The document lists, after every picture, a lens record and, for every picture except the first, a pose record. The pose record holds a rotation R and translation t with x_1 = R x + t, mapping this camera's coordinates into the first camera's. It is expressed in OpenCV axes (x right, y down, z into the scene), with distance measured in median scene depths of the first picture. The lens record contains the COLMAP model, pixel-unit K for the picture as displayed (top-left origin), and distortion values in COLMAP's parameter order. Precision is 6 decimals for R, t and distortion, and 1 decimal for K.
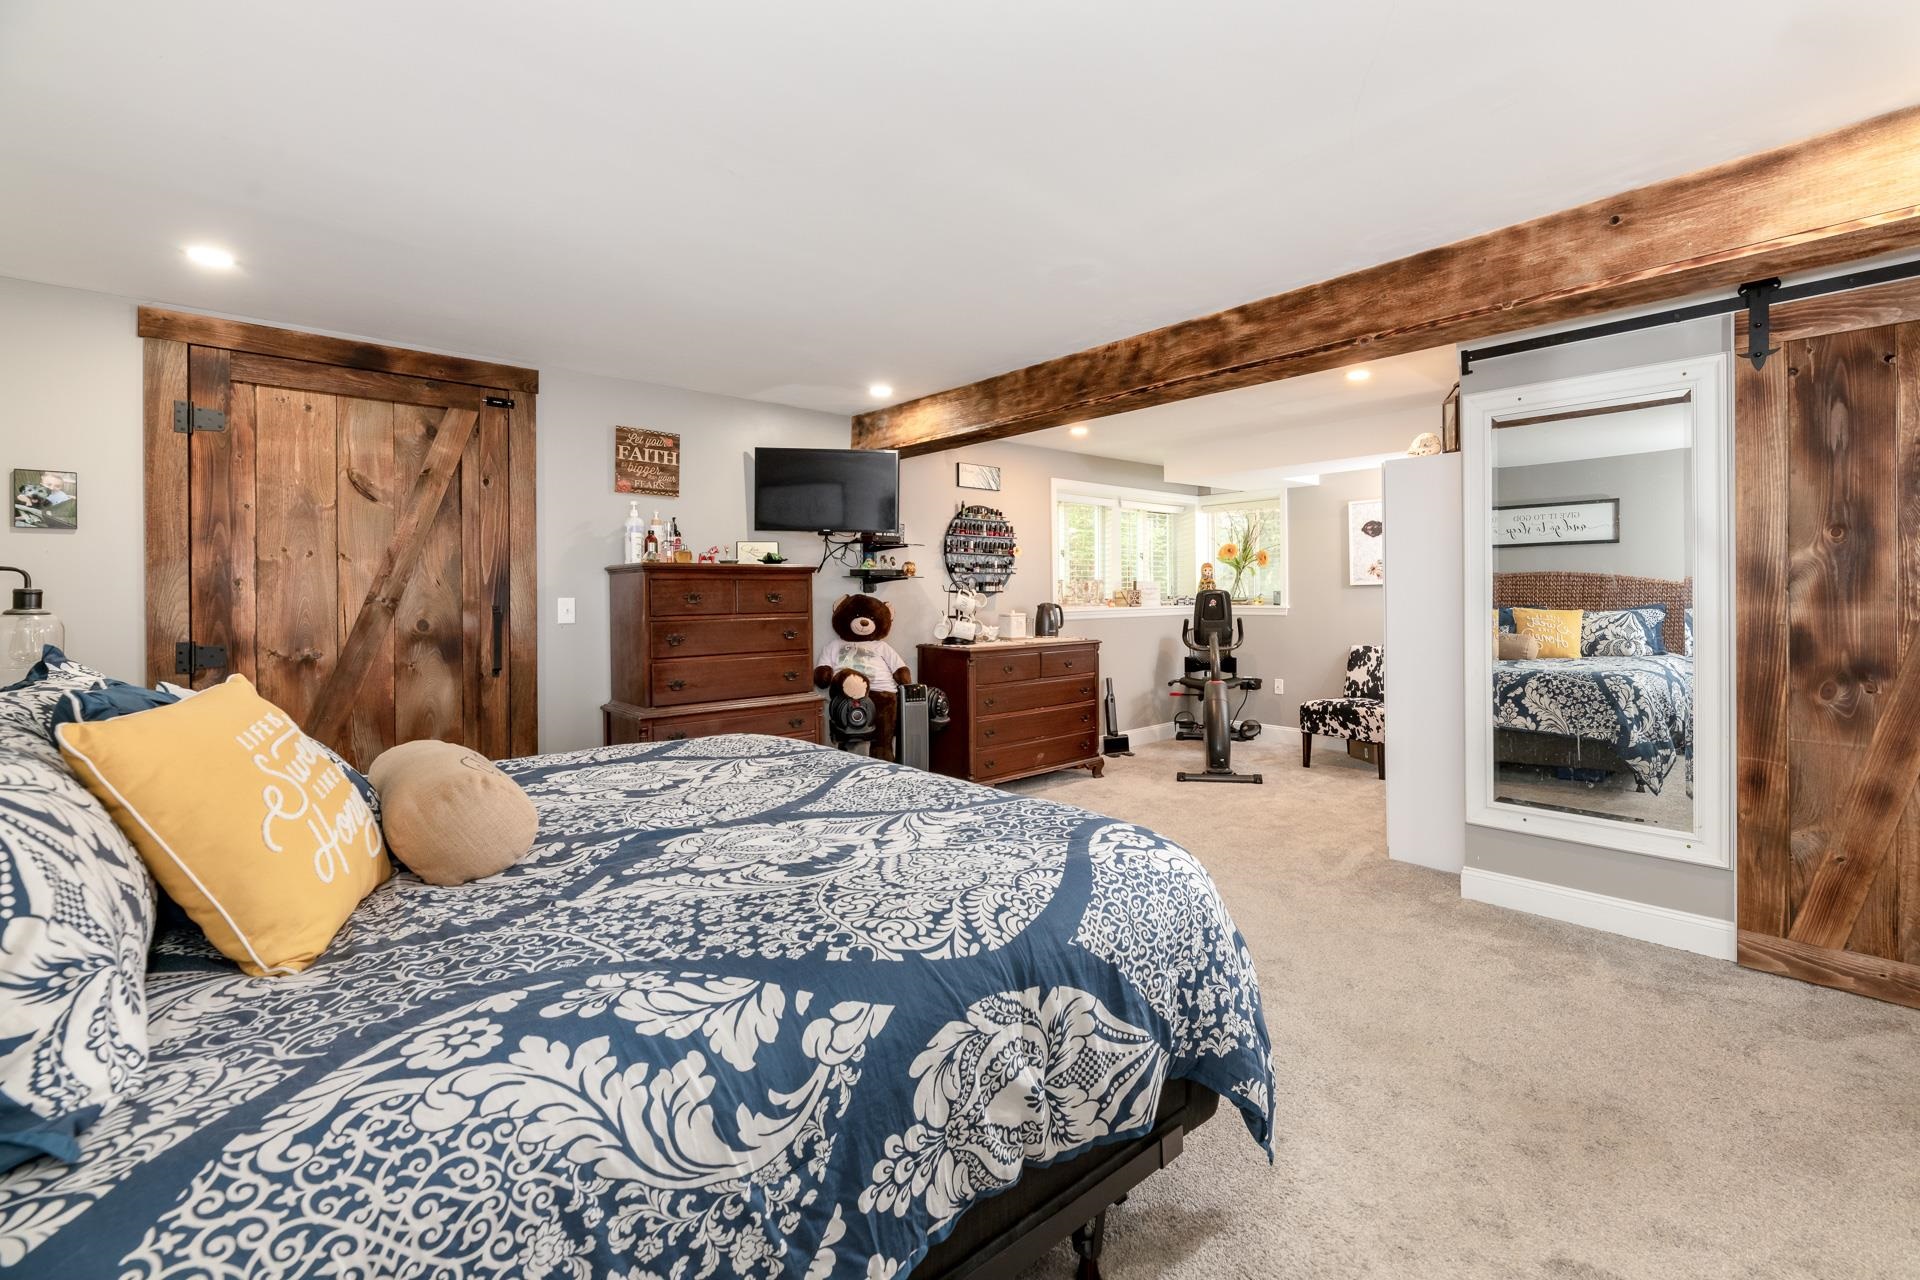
lens RADIAL K [[848.8, 0, 958.7], [0, 848.8, 591.5], [0, 0, 1]] dist [0.000850, -0.000284]
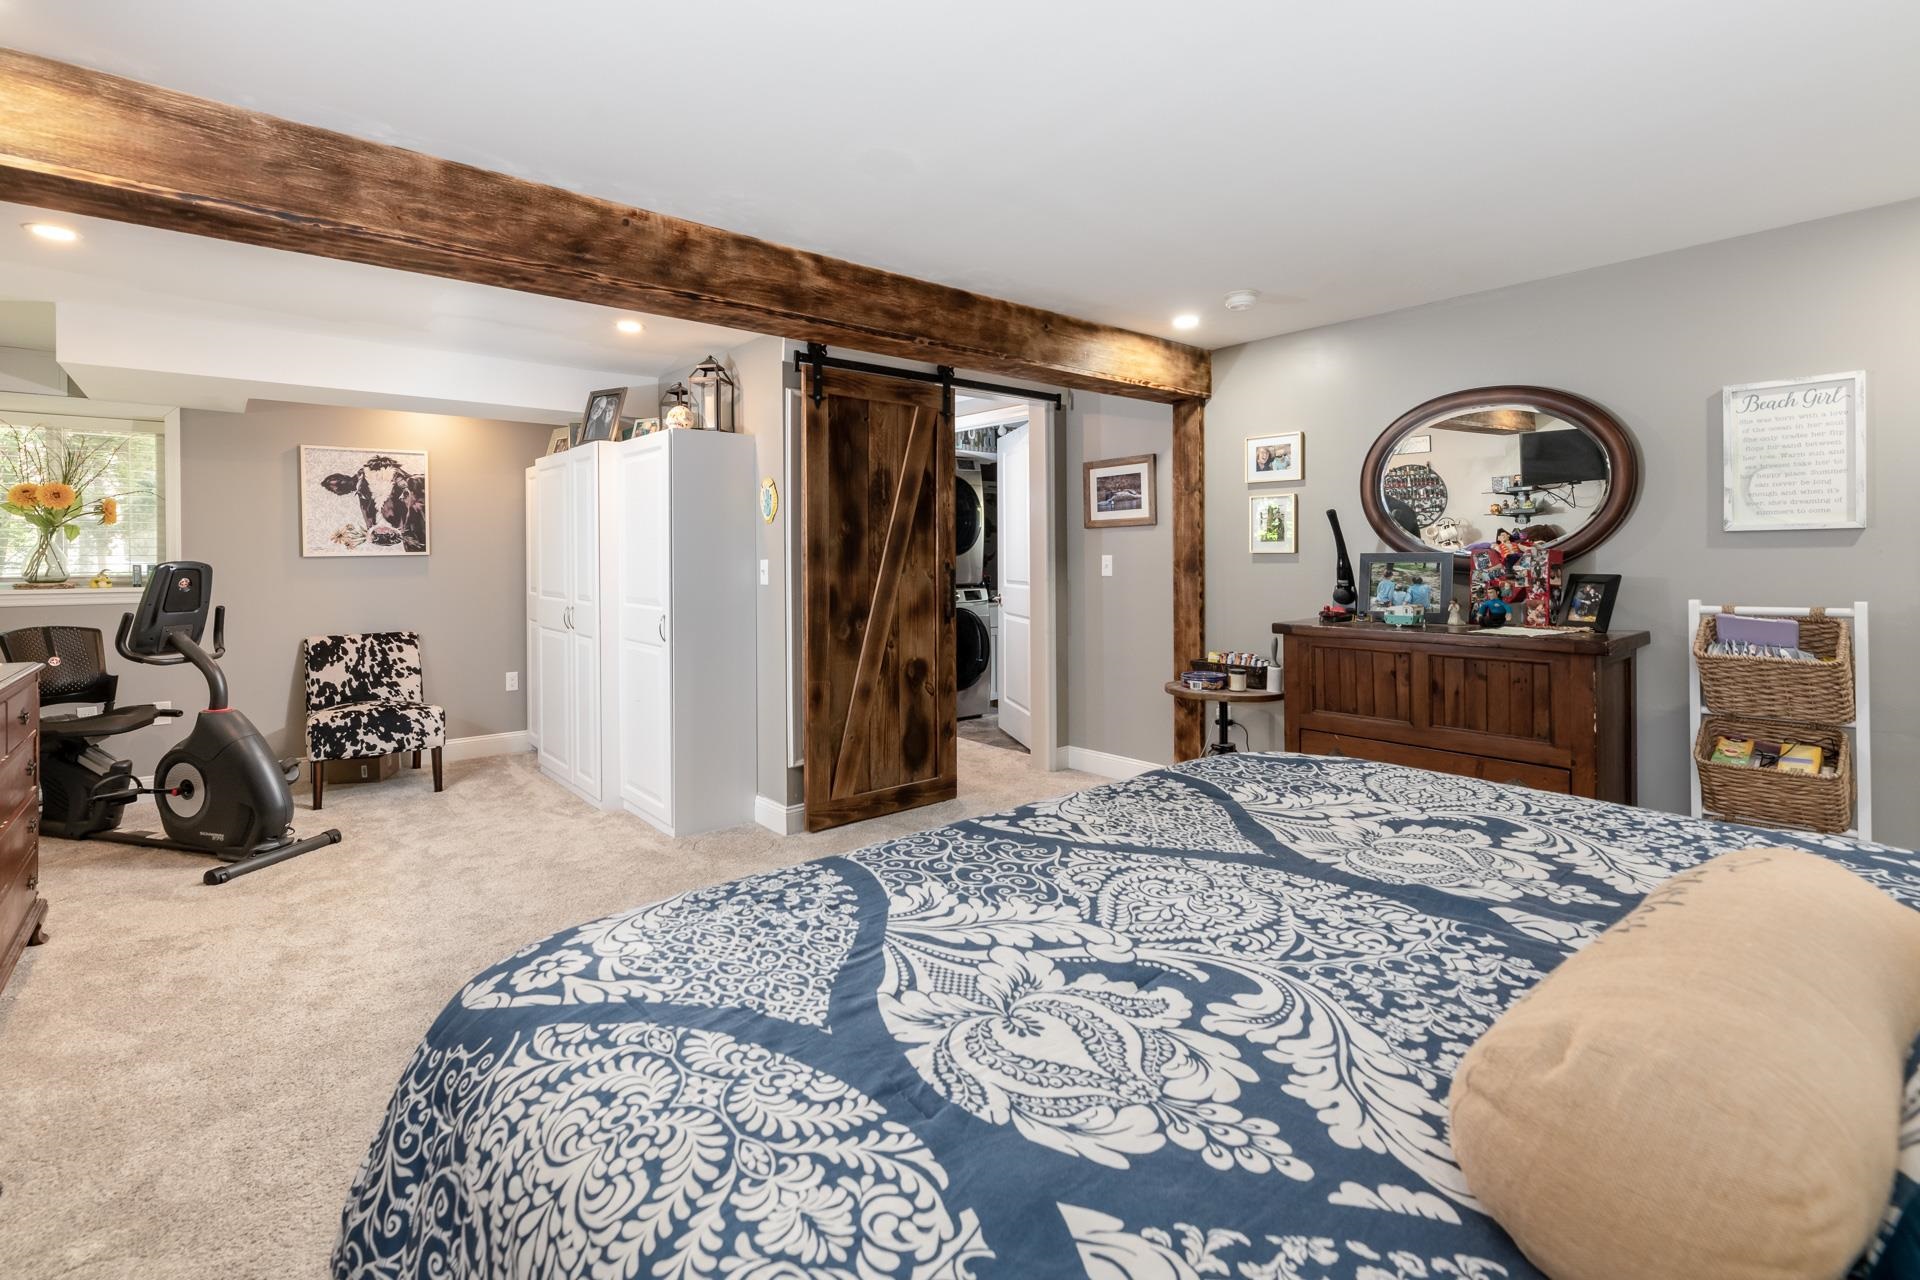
lens RADIAL K [[886.2, 0, 958.8], [0, 886.2, 567.7], [0, 0, 1]] dist [0.000094, -0.000203]
pose [[0.030212, -0.003493, 0.999537, -0.343711], [-0.002239, 0.999991, 0.003562, -0.001752], [-0.999541, -0.002346, 0.030204, 0.457041]]
